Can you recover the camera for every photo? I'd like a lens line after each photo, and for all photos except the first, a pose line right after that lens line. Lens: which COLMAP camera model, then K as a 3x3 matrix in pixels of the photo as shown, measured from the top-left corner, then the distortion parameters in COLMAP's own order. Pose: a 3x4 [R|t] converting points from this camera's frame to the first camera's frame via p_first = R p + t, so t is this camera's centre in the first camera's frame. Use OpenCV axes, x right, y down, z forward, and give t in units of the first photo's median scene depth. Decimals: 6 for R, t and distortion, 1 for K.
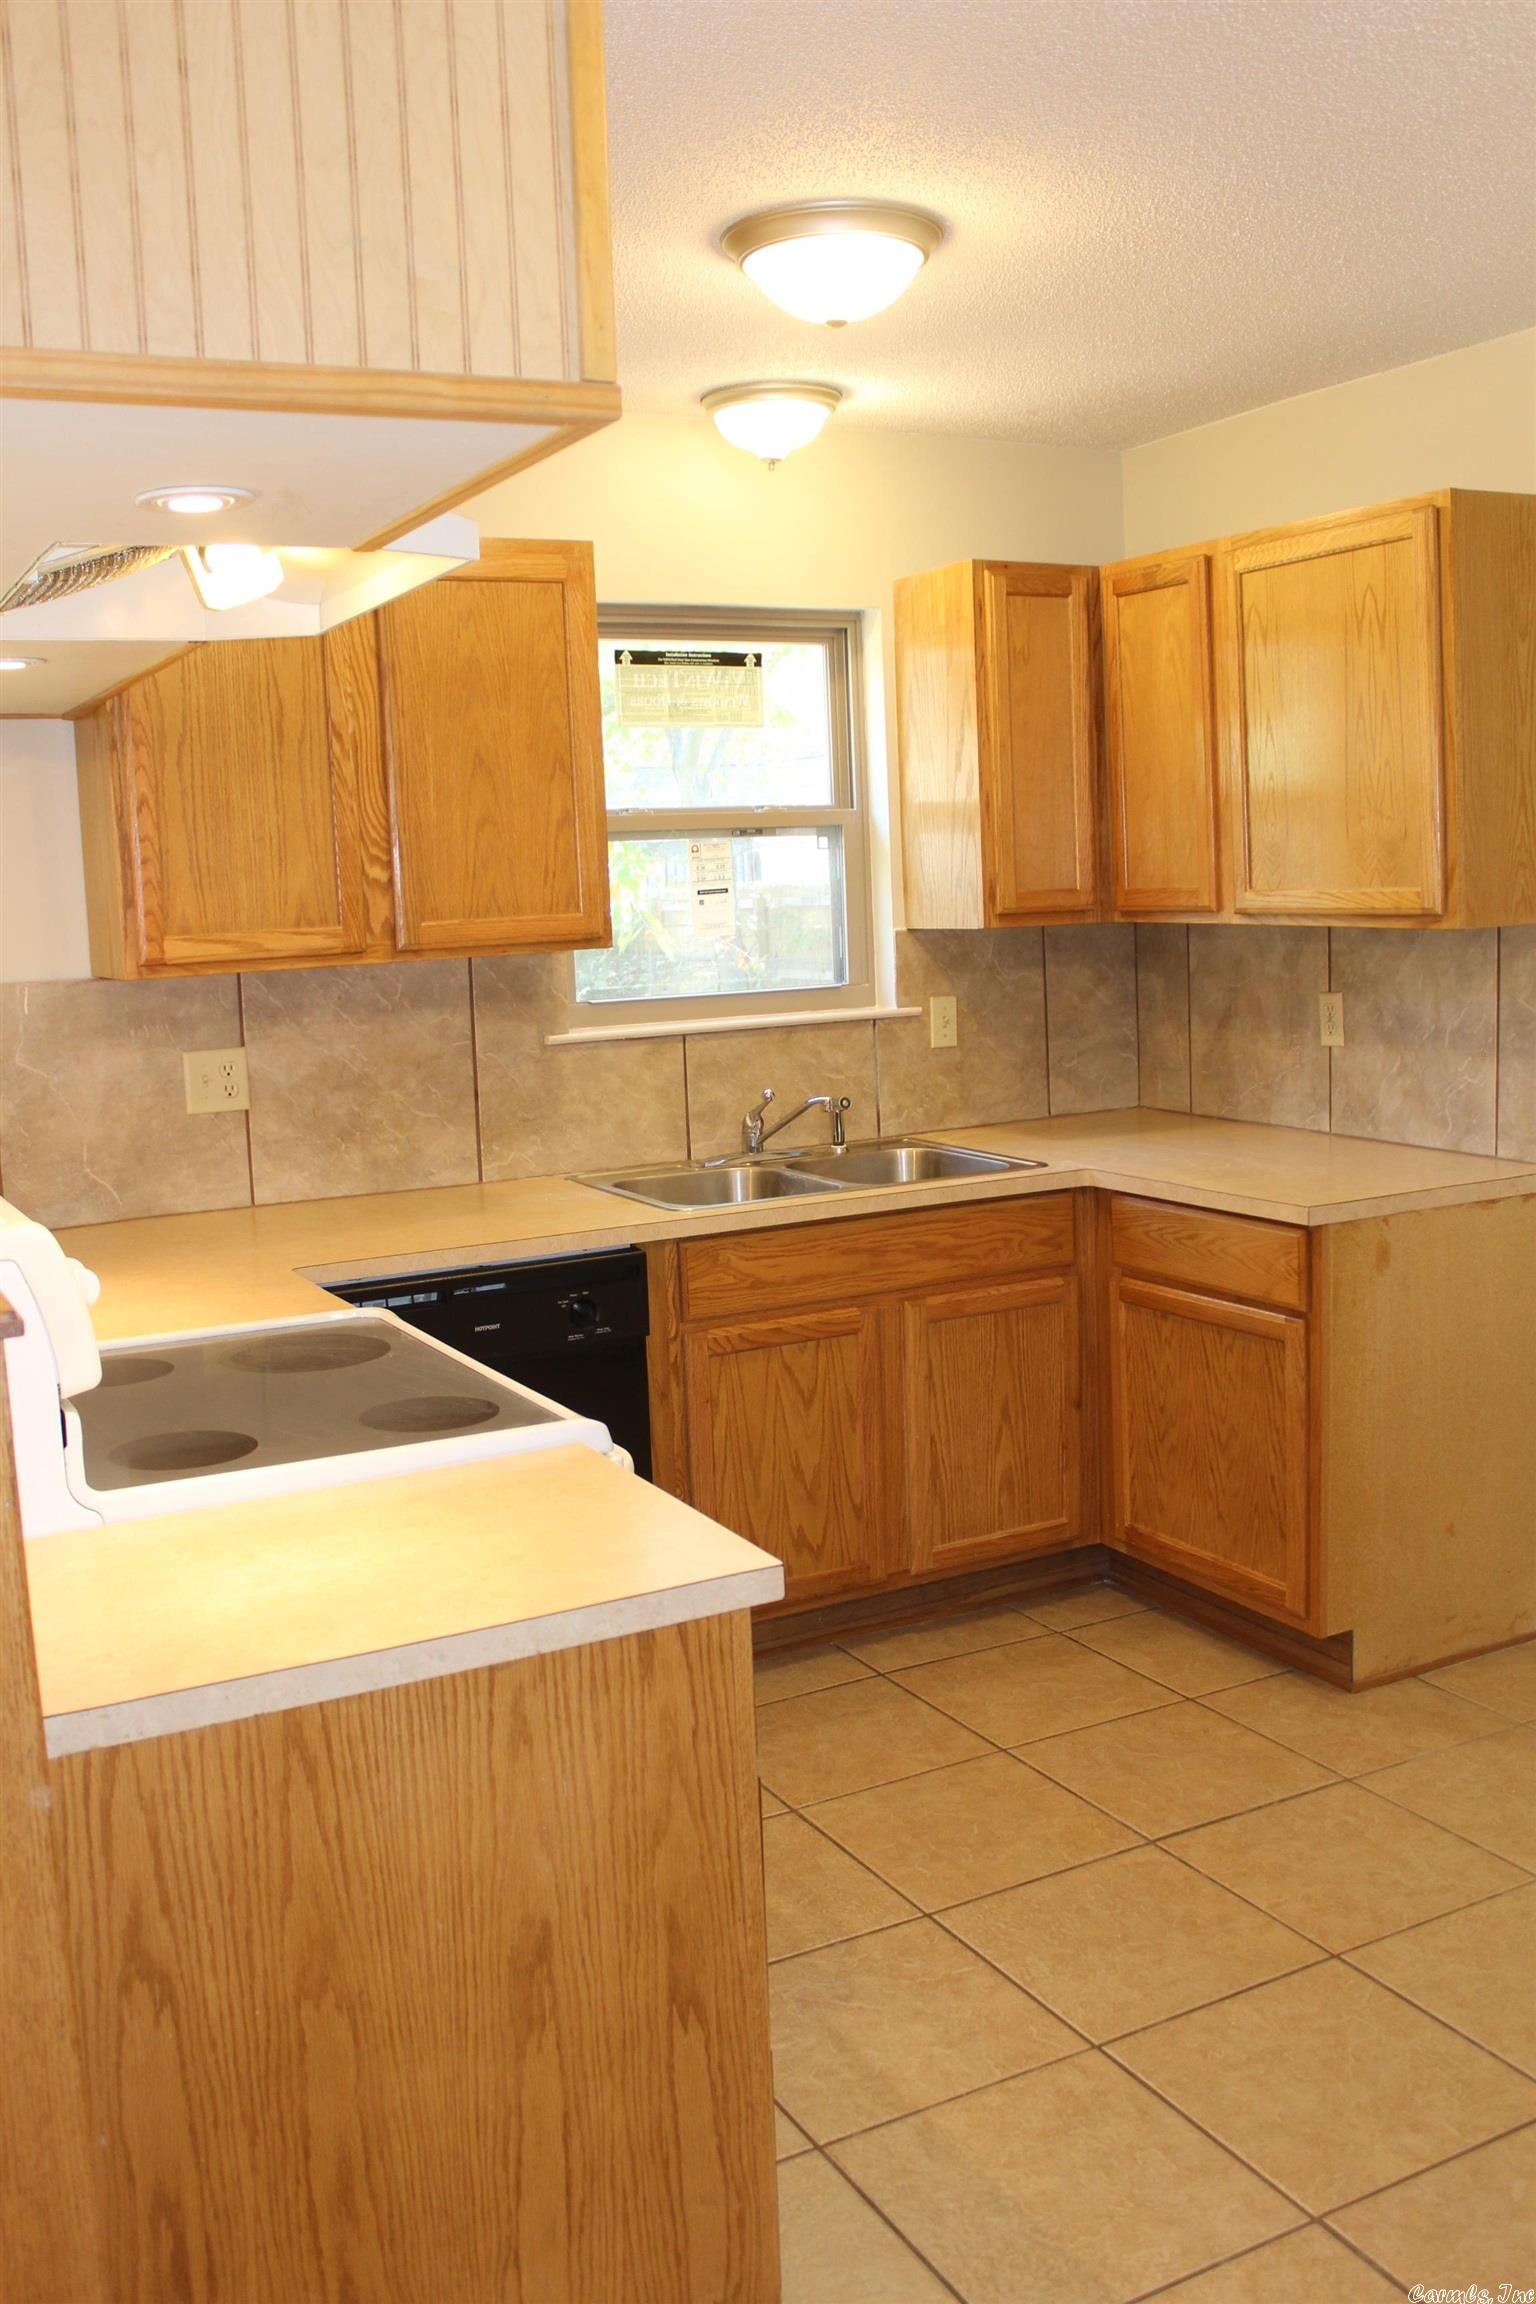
lens RADIAL K [[2053.9, 0, 768.0], [0, 2053.9, 1152.0], [0, 0, 1]] dist [-0.135303, 0.117047]
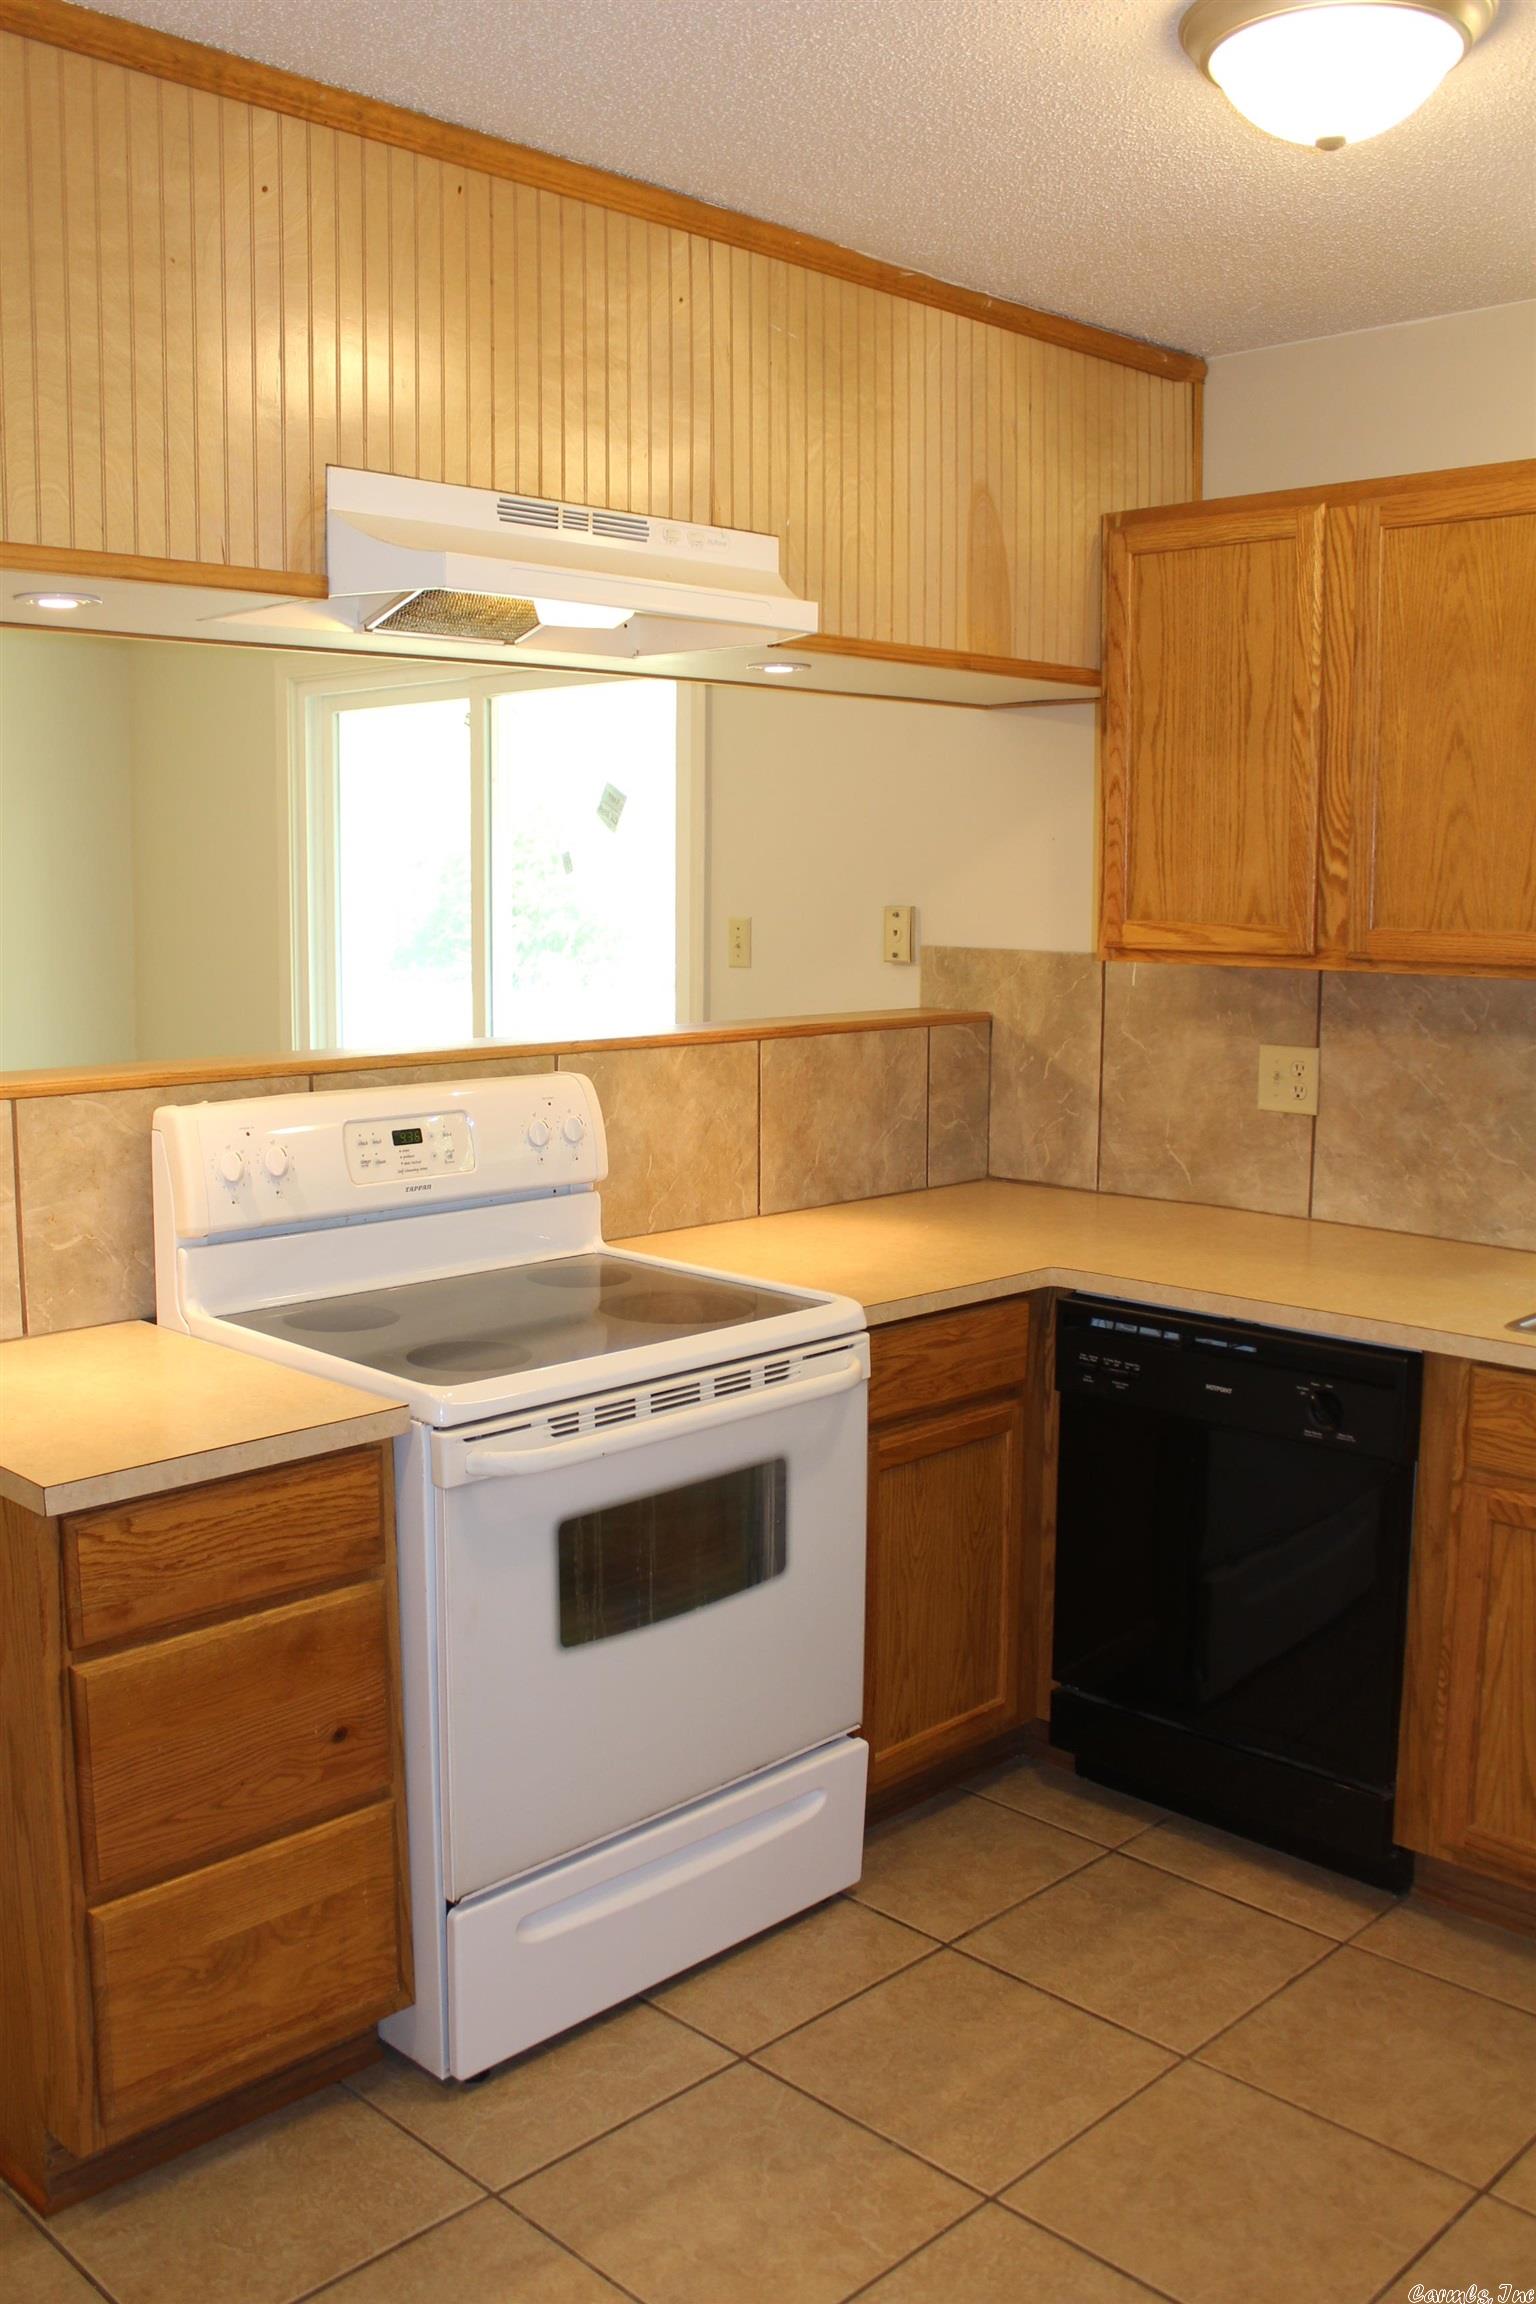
lens RADIAL K [[2053.9, 0, 768.0], [0, 2053.9, 1152.0], [0, 0, 1]] dist [-0.135303, 0.117047]
pose [[0.301317, 0.171035, -0.938059, 0.558243], [-0.147089, 0.980343, 0.131498, -0.092321], [0.942111, 0.098355, 0.320551, 0.480980]]
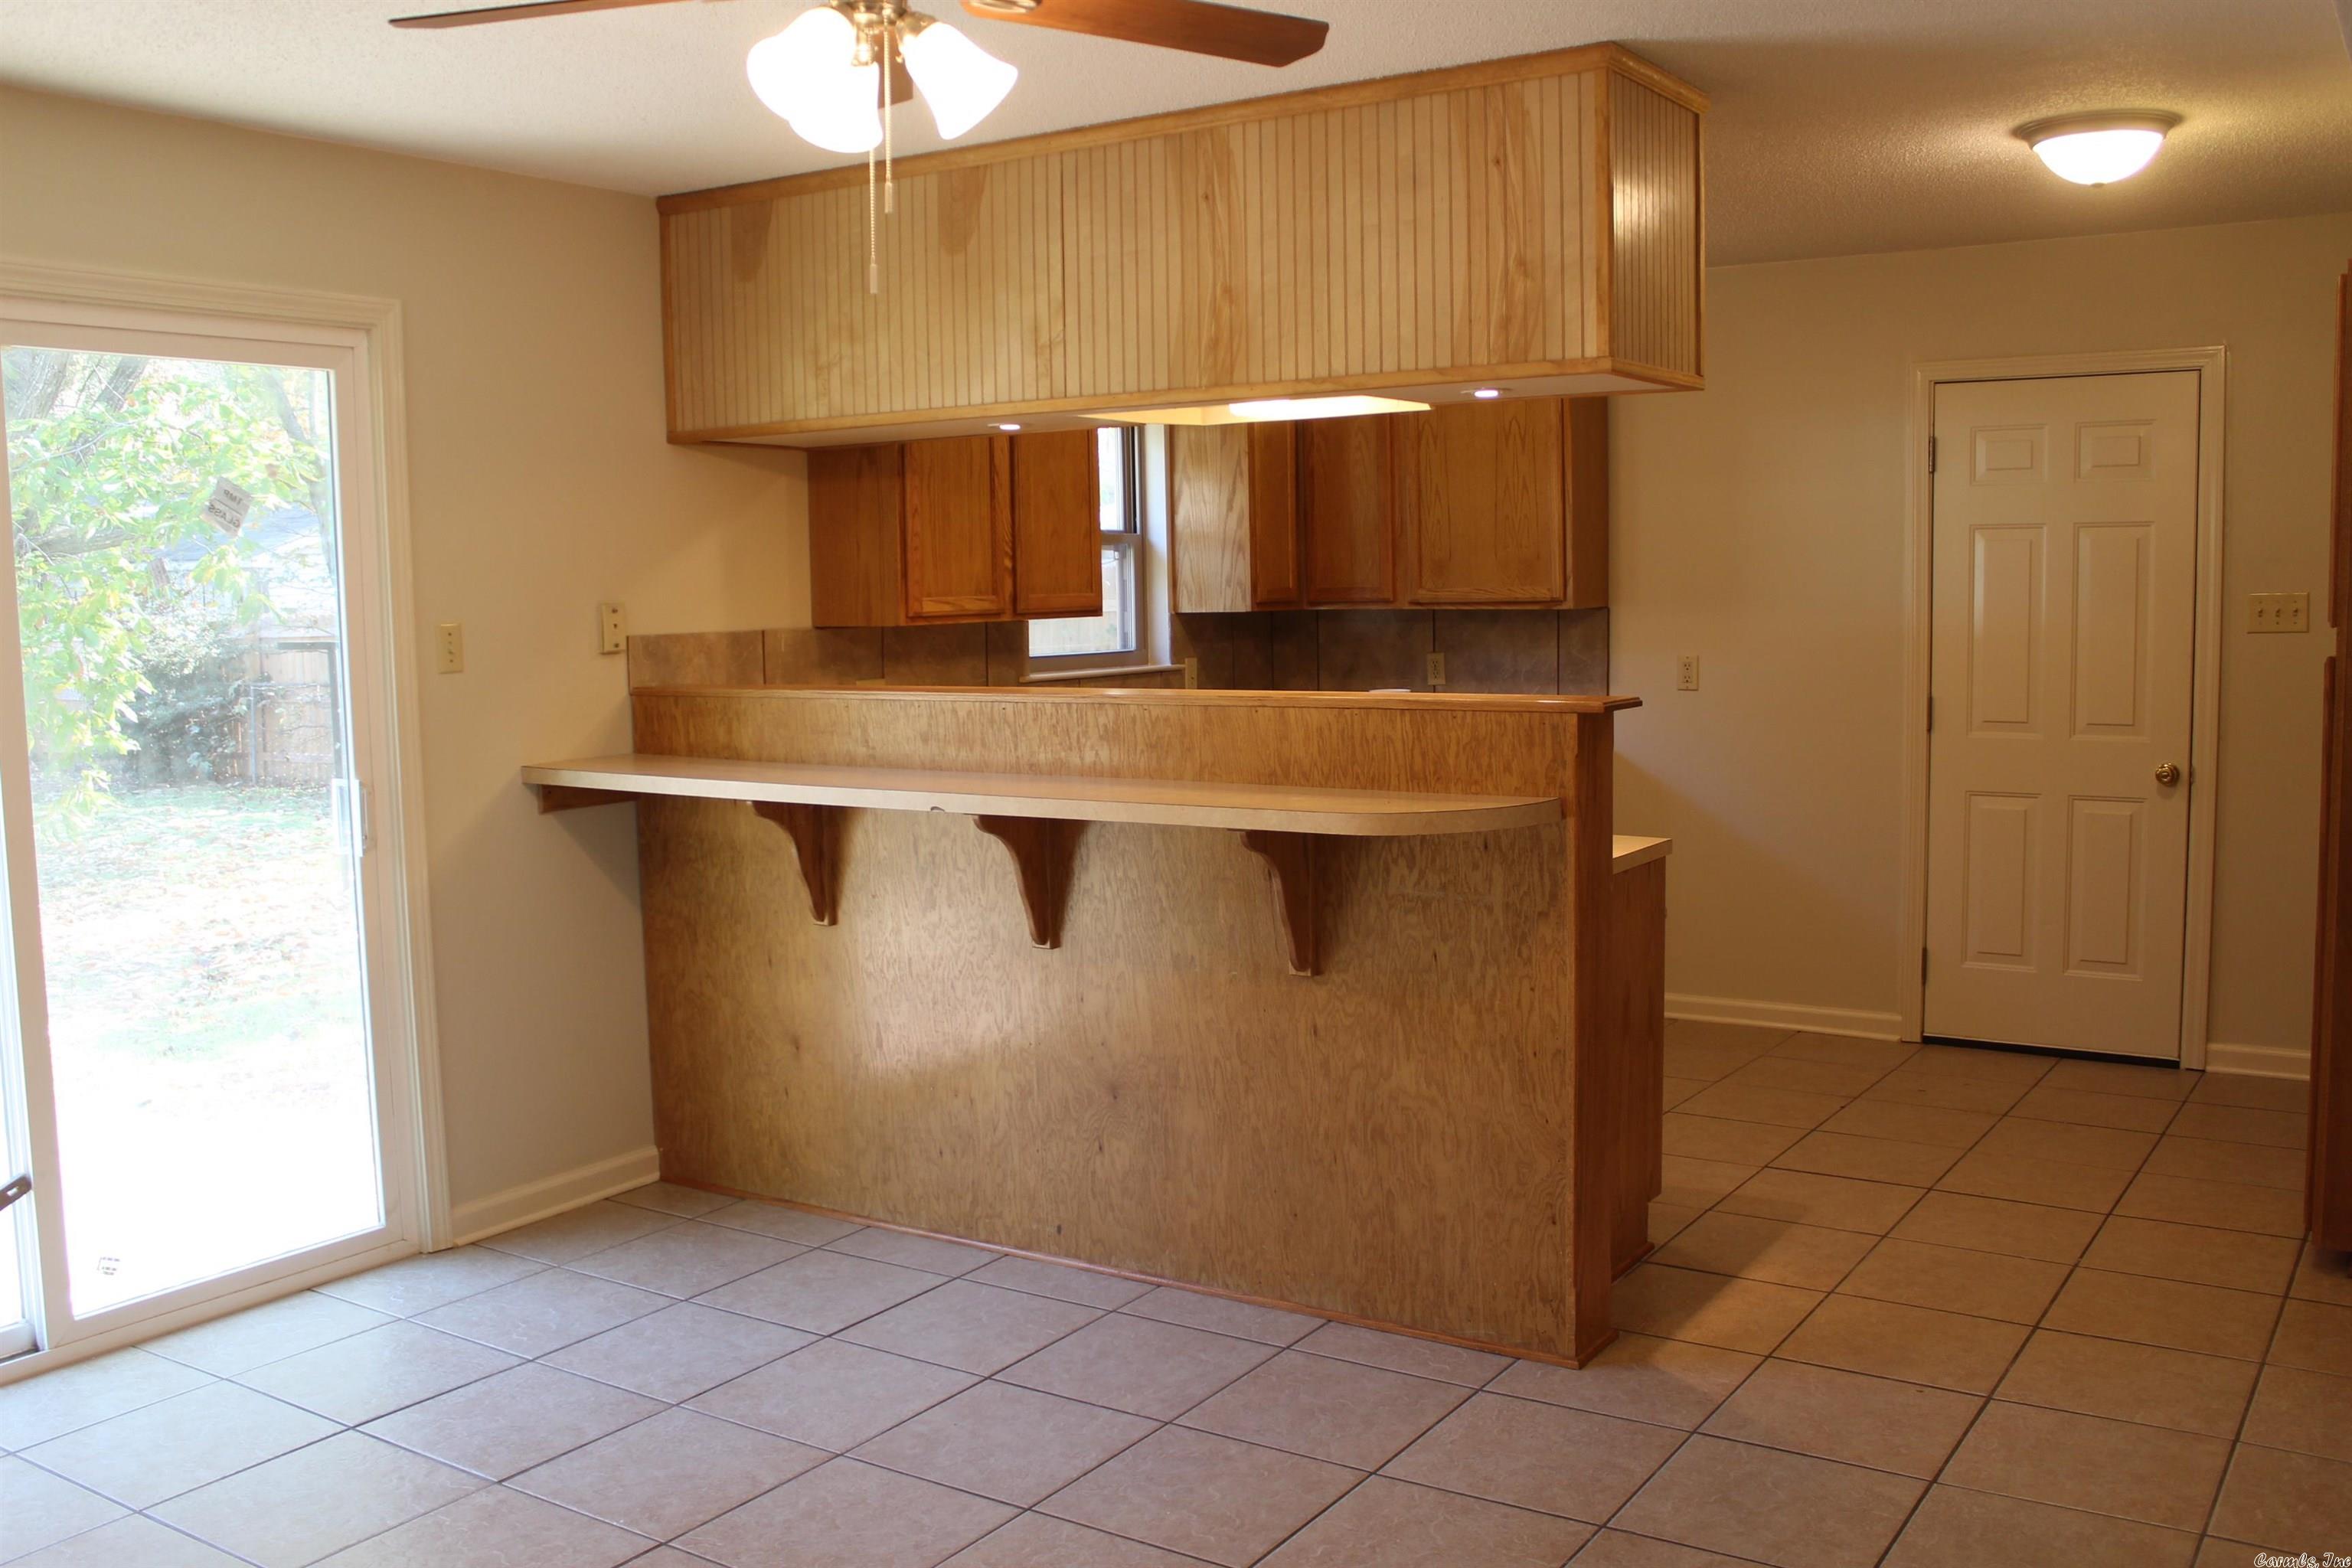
lens RADIAL K [[2096.6, 0, 1176.0], [0, 2096.6, 784.0], [0, 0, 1]] dist [-0.135303, 0.117047]
pose [[0.879072, -0.023124, 0.476128, -0.812425], [0.049785, 0.997814, -0.043456, 0.103537], [-0.474082, 0.061905, 0.878302, -0.435472]]
